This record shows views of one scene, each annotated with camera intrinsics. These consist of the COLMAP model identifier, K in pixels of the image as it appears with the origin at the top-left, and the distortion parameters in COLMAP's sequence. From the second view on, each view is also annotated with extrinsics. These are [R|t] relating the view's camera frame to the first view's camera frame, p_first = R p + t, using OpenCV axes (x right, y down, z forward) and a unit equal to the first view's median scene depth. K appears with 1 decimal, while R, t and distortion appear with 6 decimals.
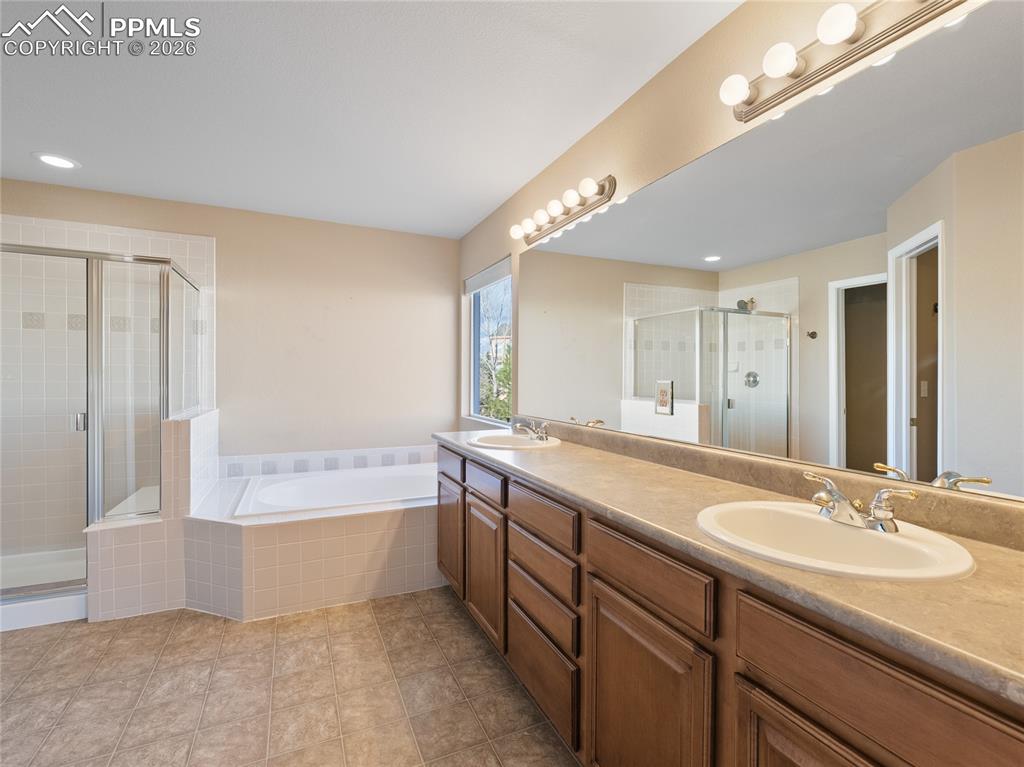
lens RADIAL K [[470.6, 0, 514.0], [0, 470.6, 384.6], [0, 0, 1]] dist [0.001849, -0.000790]
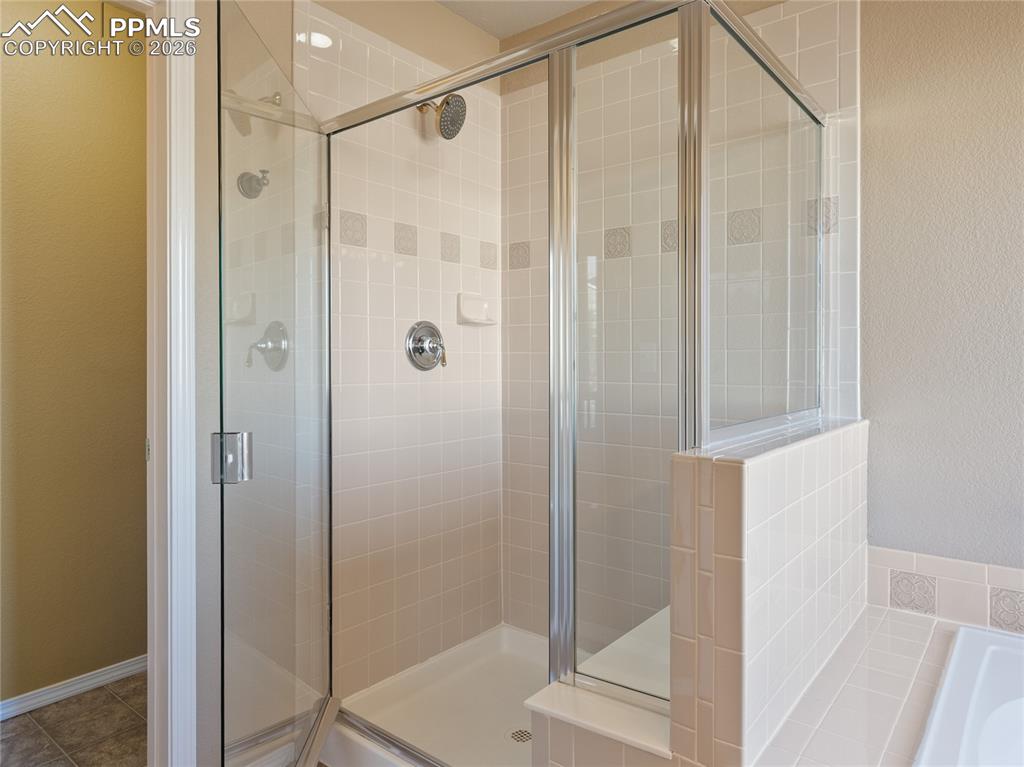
lens RADIAL K [[644.7, 0, 521.8], [0, 644.7, 364.5], [0, 0, 1]] dist [-0.003944, 0.000668]
pose [[0.443650, -0.006417, -0.896177, -0.280941], [-0.005606, 0.999935, -0.009935, 0.012899], [0.896183, 0.009431, 0.443585, 0.511735]]
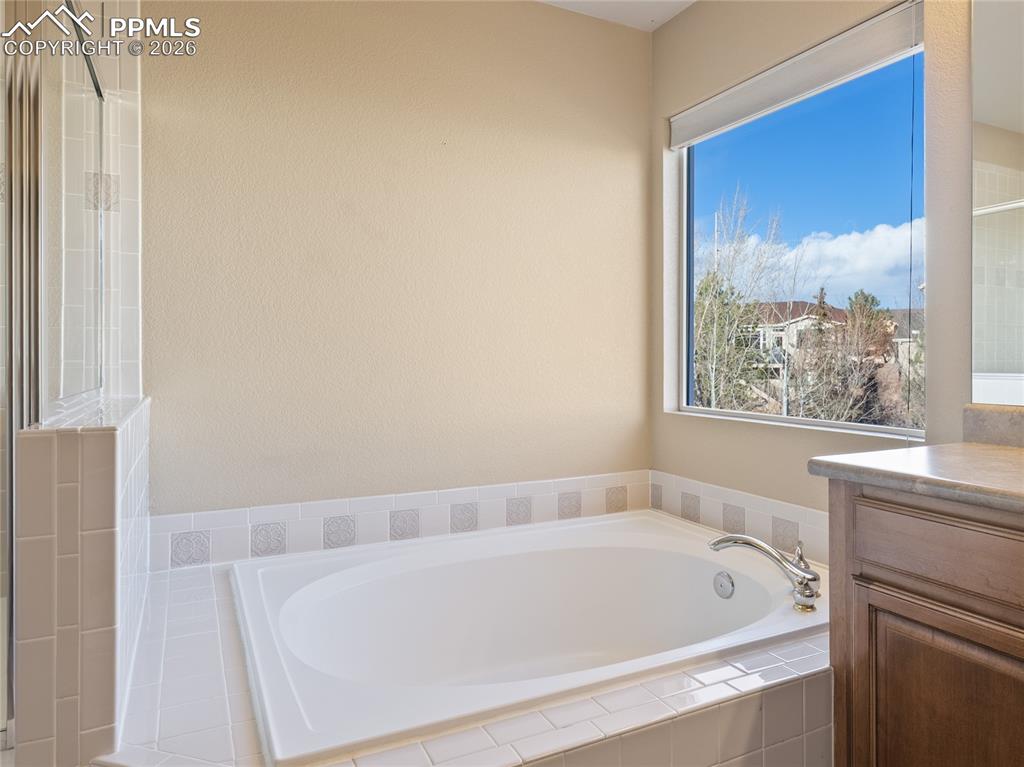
lens RADIAL K [[644.7, 0, 504.8], [0, 644.7, 363.3], [0, 0, 1]] dist [-0.003944, 0.000668]
pose [[0.999534, -0.007251, 0.029642, -0.339122], [0.007546, 0.999923, -0.009868, 0.030099], [-0.029568, 0.010087, 0.999512, 0.439714]]
